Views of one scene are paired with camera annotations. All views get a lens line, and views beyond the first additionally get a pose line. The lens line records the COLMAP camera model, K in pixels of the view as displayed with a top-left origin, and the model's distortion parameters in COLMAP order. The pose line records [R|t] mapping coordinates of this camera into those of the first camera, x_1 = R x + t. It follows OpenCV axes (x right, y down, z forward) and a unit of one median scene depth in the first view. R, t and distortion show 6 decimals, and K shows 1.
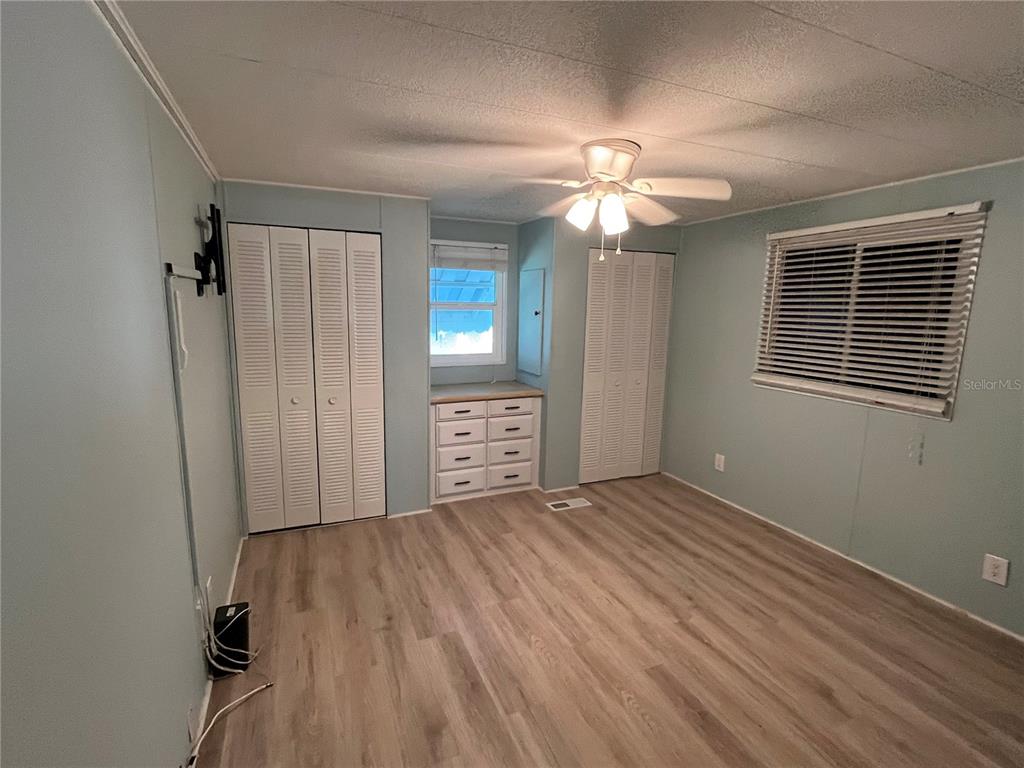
lens RADIAL K [[487.0, 0, 509.1], [0, 487.0, 383.4], [0, 0, 1]] dist [-0.004476, 0.000221]
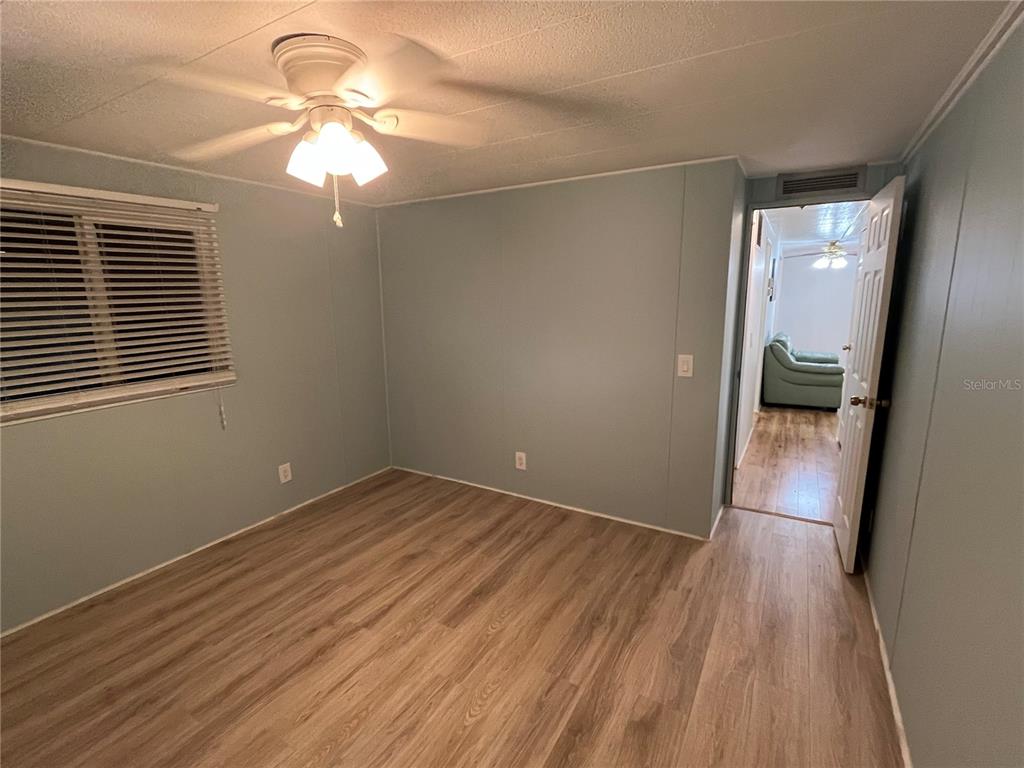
lens RADIAL K [[487.0, 0, 510.4], [0, 487.0, 385.8], [0, 0, 1]] dist [-0.004476, 0.000221]
pose [[-0.586298, -0.161342, 0.793866, -0.494304], [0.135917, 0.946483, 0.292739, -0.194010], [-0.798612, 0.279532, -0.532992, 1.153944]]
